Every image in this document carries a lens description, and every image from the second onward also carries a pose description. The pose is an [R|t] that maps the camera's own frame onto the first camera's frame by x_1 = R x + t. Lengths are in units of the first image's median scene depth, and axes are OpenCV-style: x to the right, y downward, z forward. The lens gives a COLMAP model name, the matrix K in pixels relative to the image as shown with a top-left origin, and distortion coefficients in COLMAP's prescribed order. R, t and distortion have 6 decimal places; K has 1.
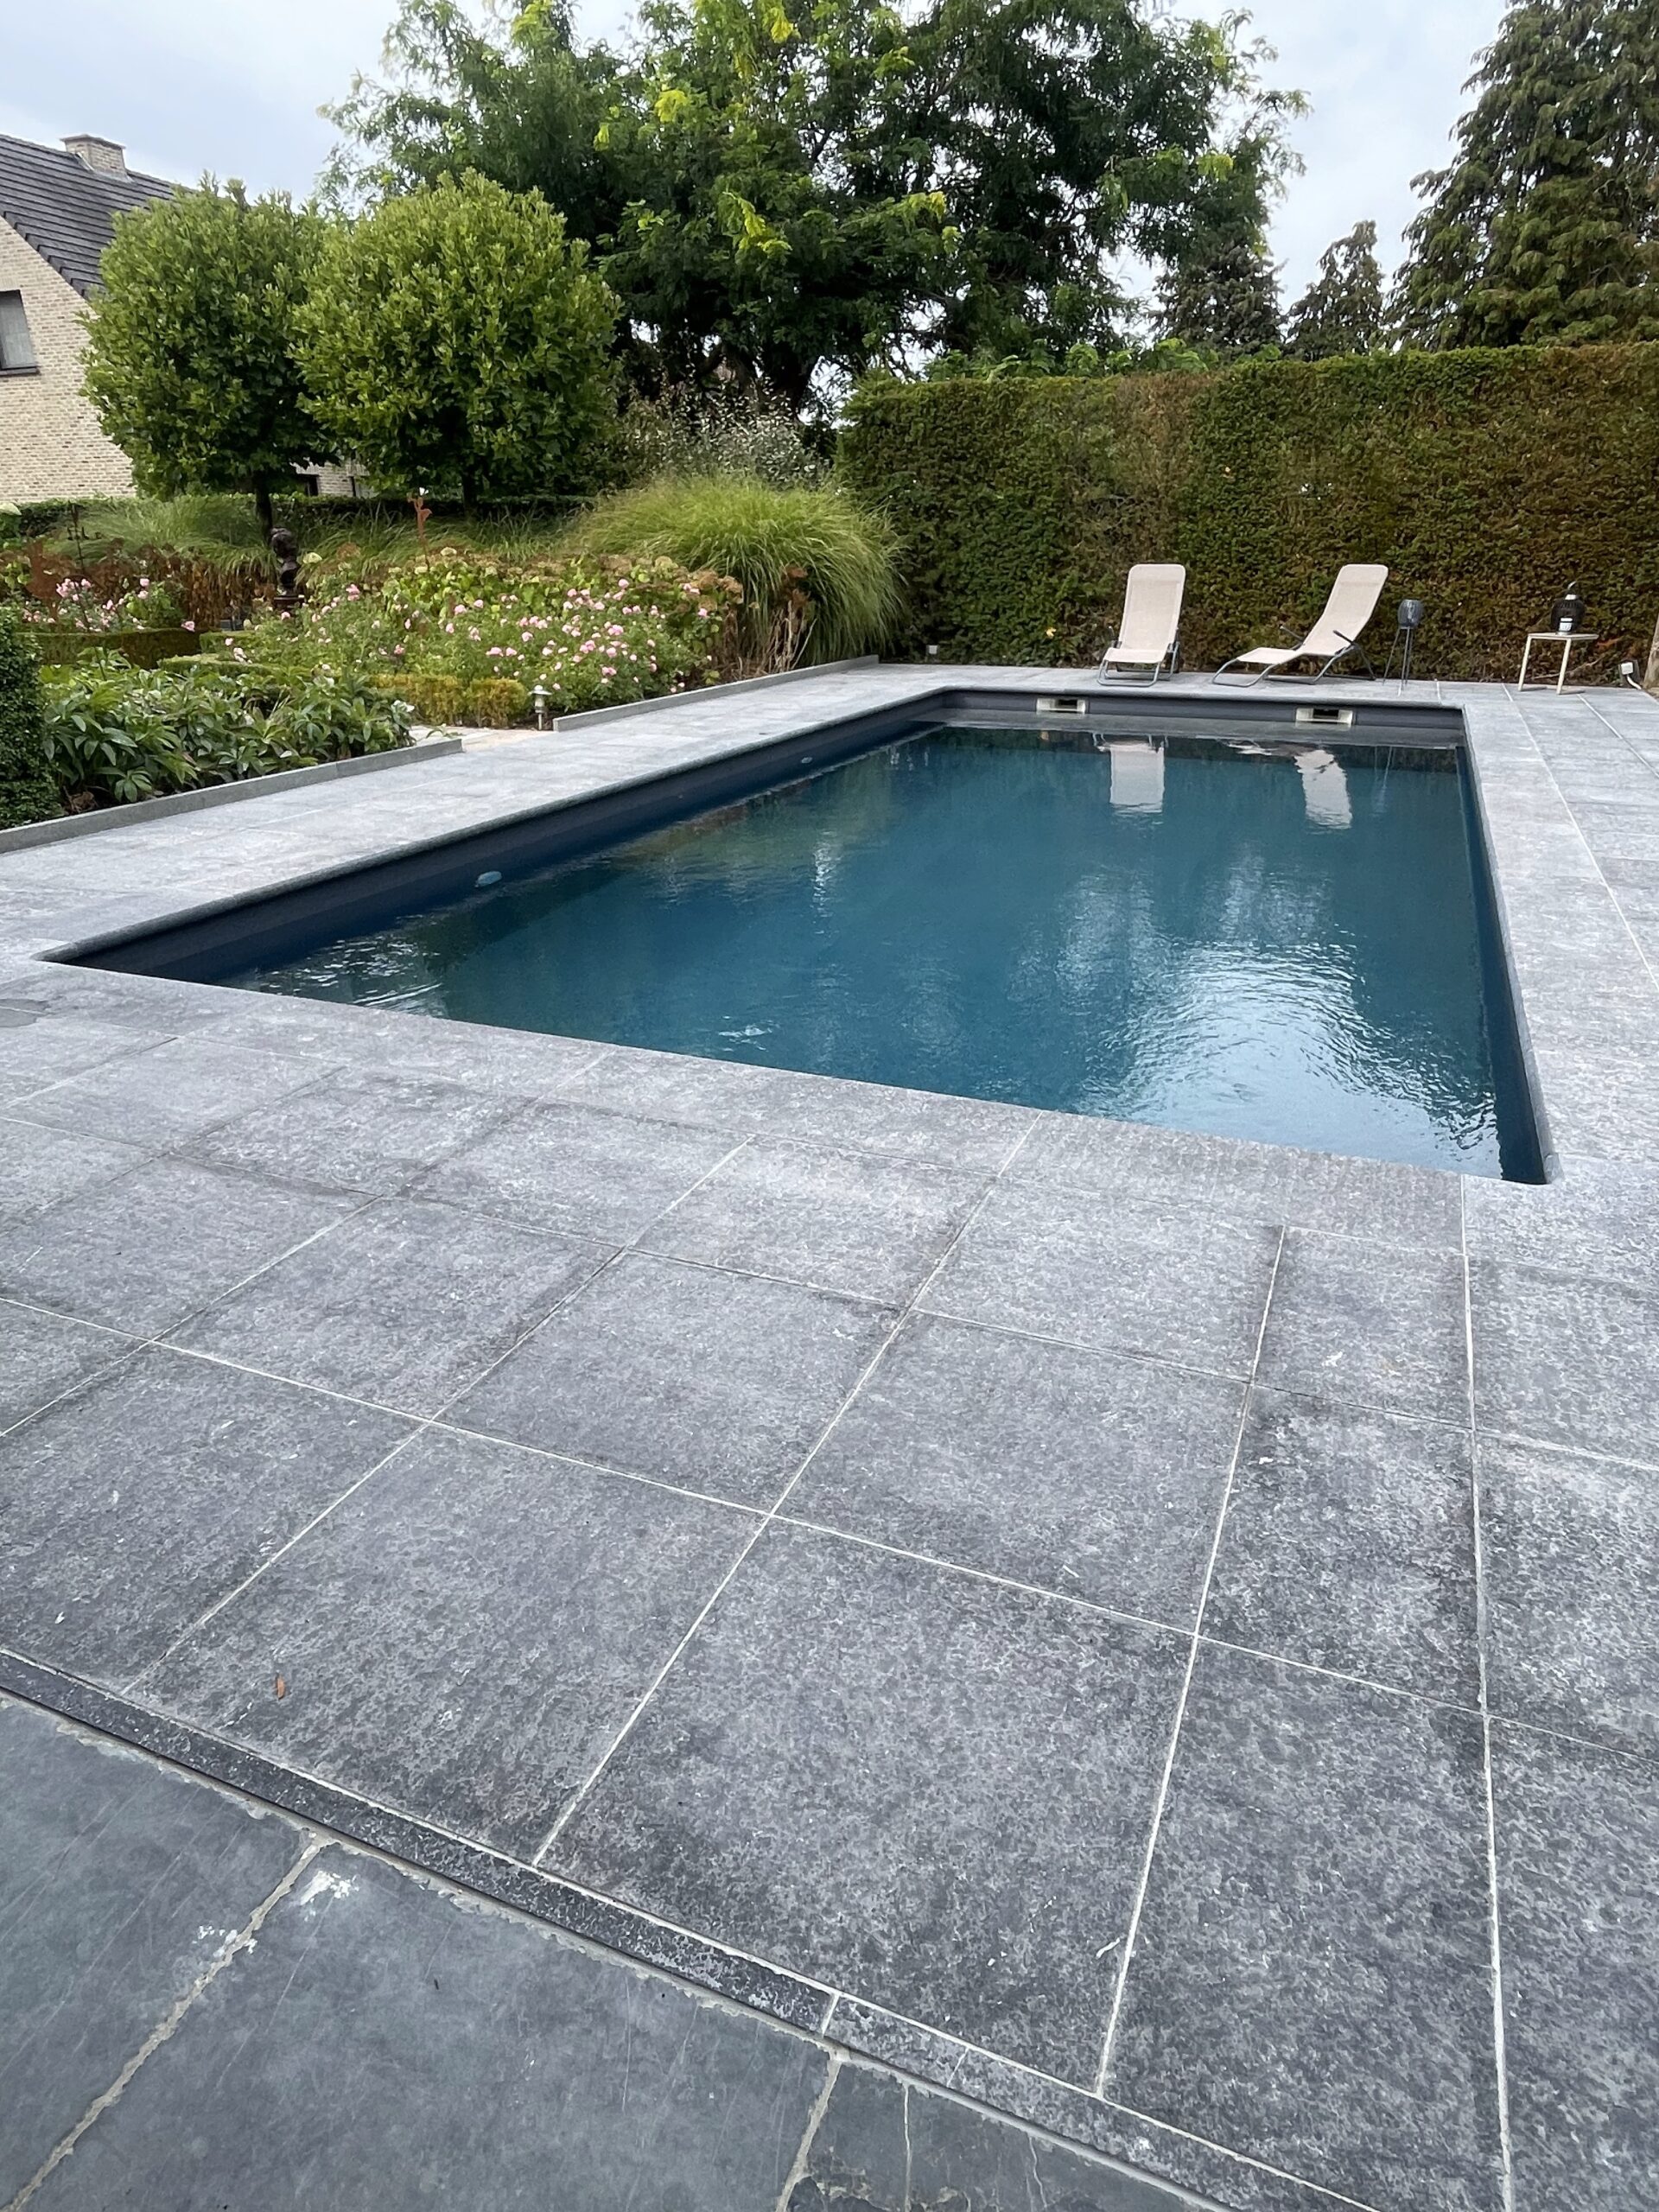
lens RADIAL K [[1307.0, 0, 842.1], [0, 1307.0, 1106.5], [0, 0, 1]] dist [0.015843, -0.039605]
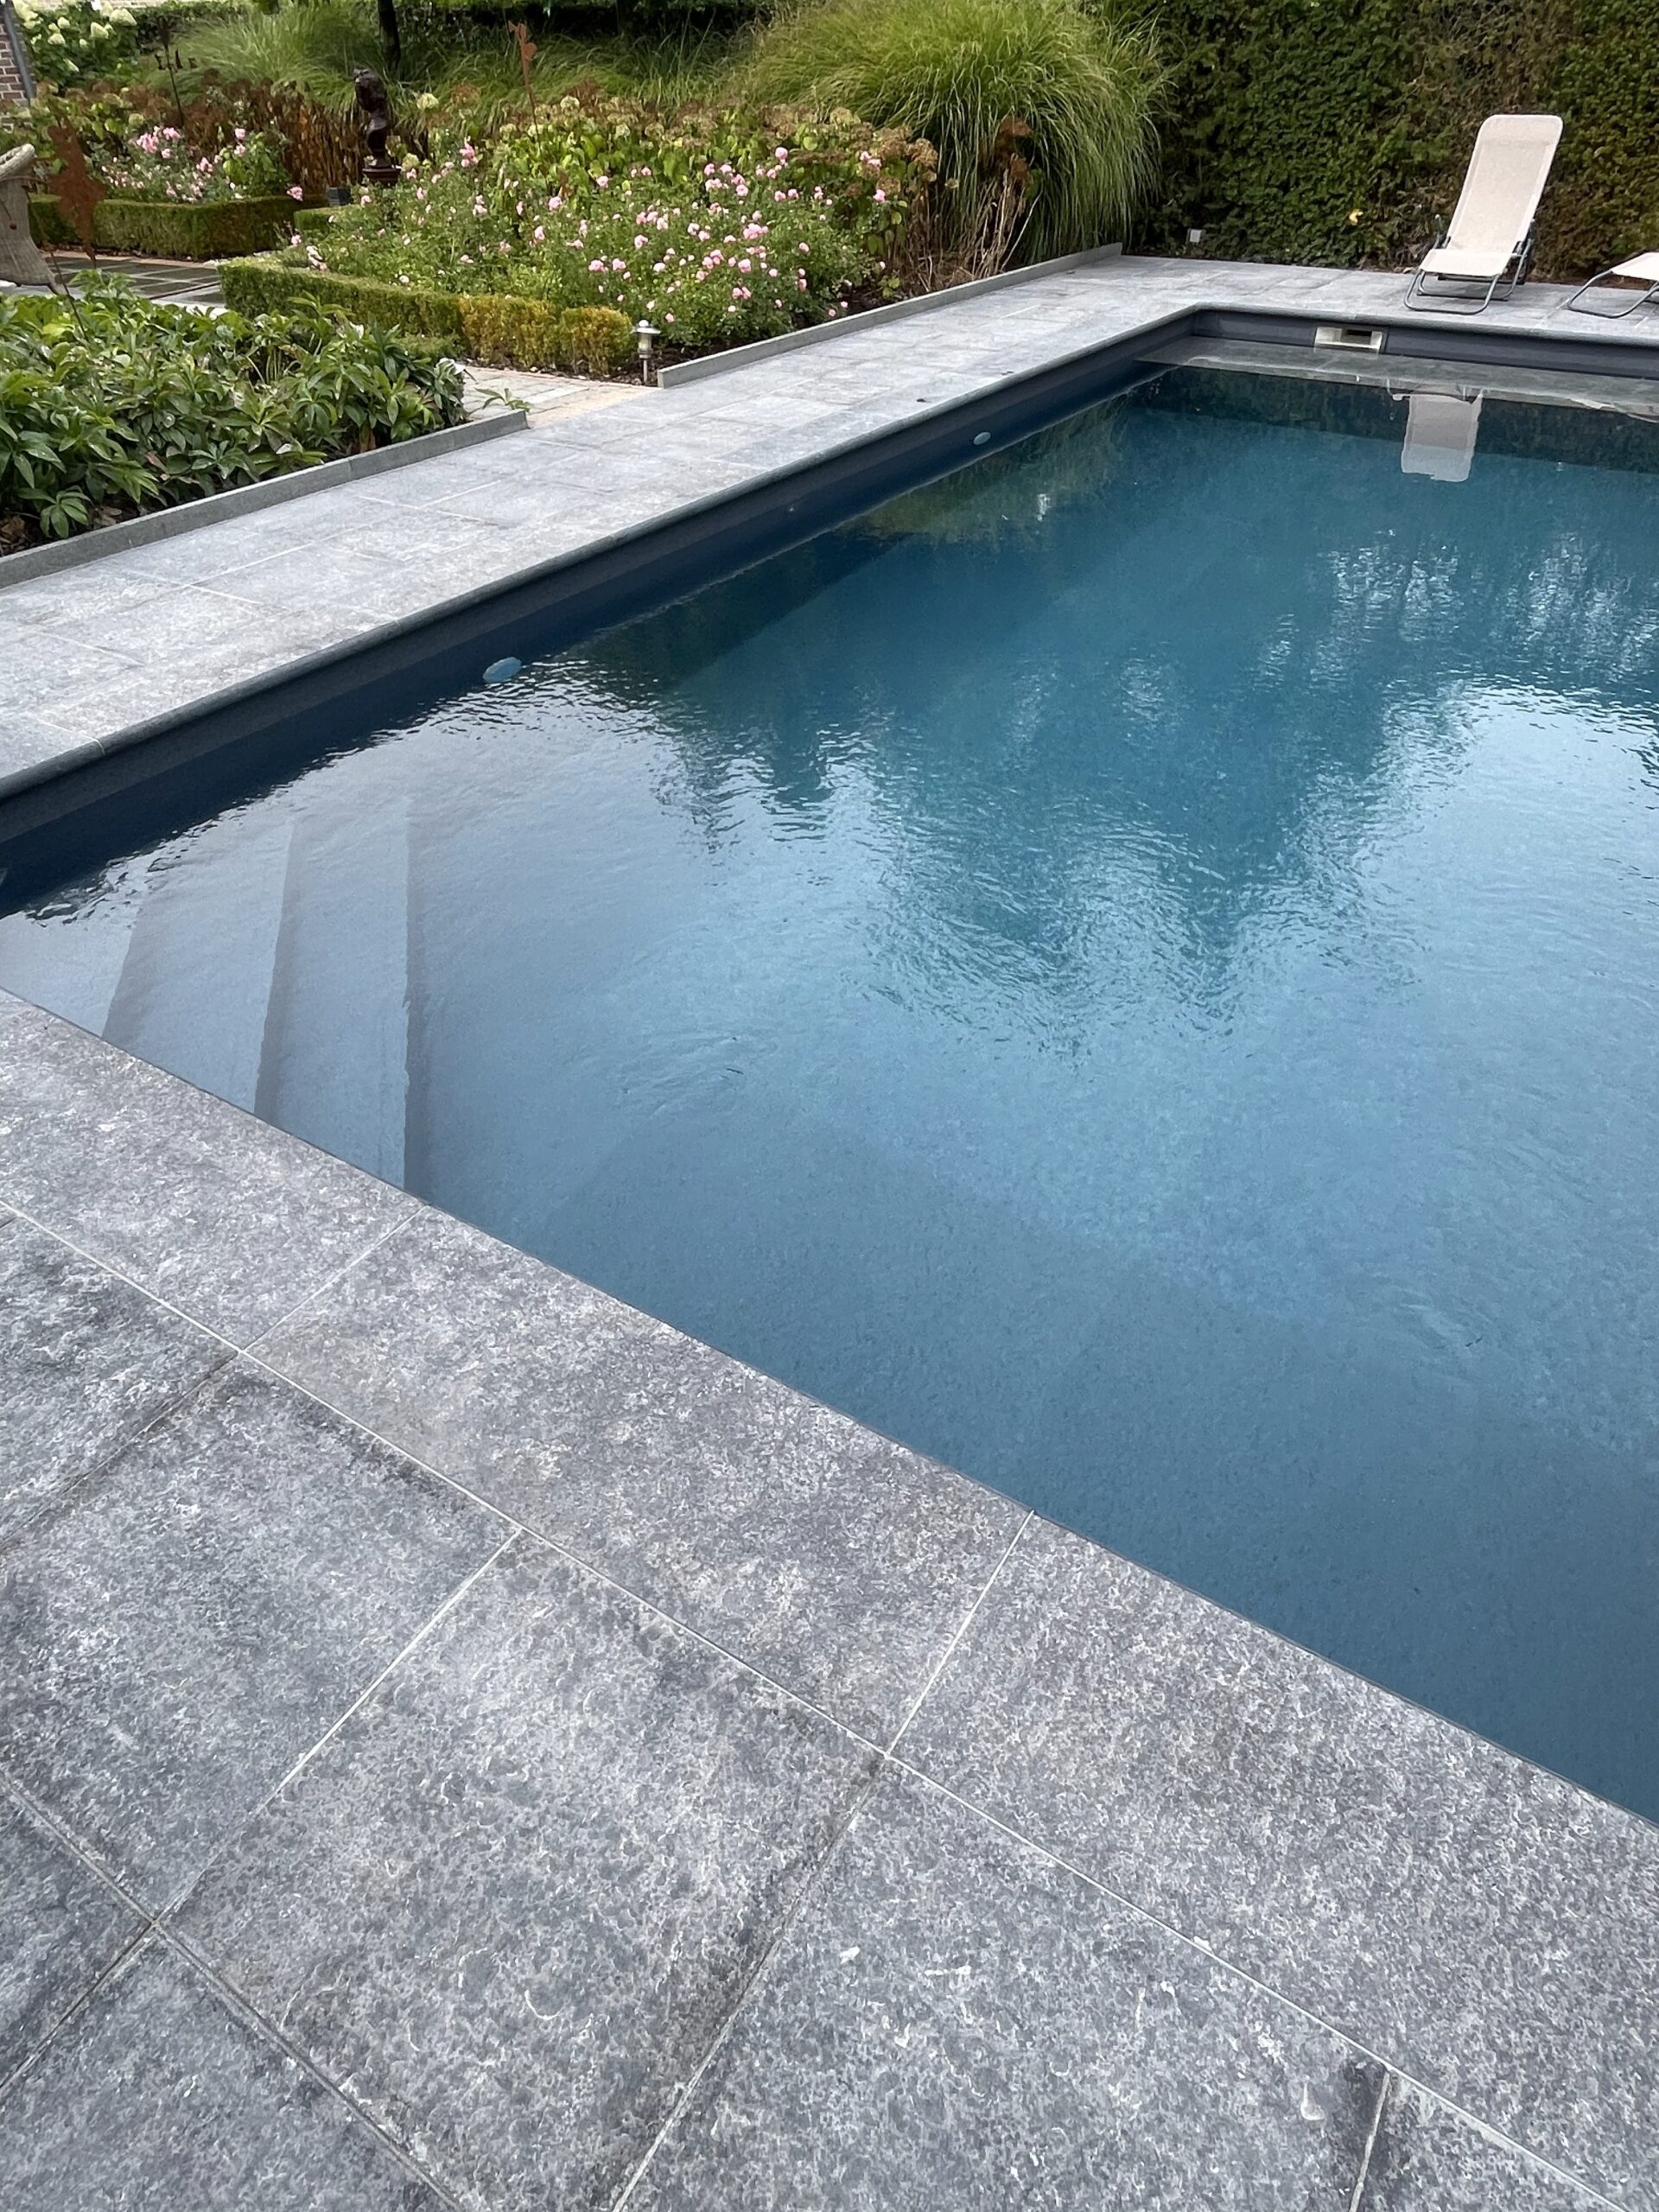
lens RADIAL K [[1344.6, 0, 824.1], [0, 1344.6, 1132.9], [0, 0, 1]] dist [-0.013380, 0.005989]
pose [[0.984406, 0.106040, -0.140359, 0.028498], [-0.063091, 0.957632, 0.280998, -0.069721], [0.164209, -0.267760, 0.949389, 0.103557]]
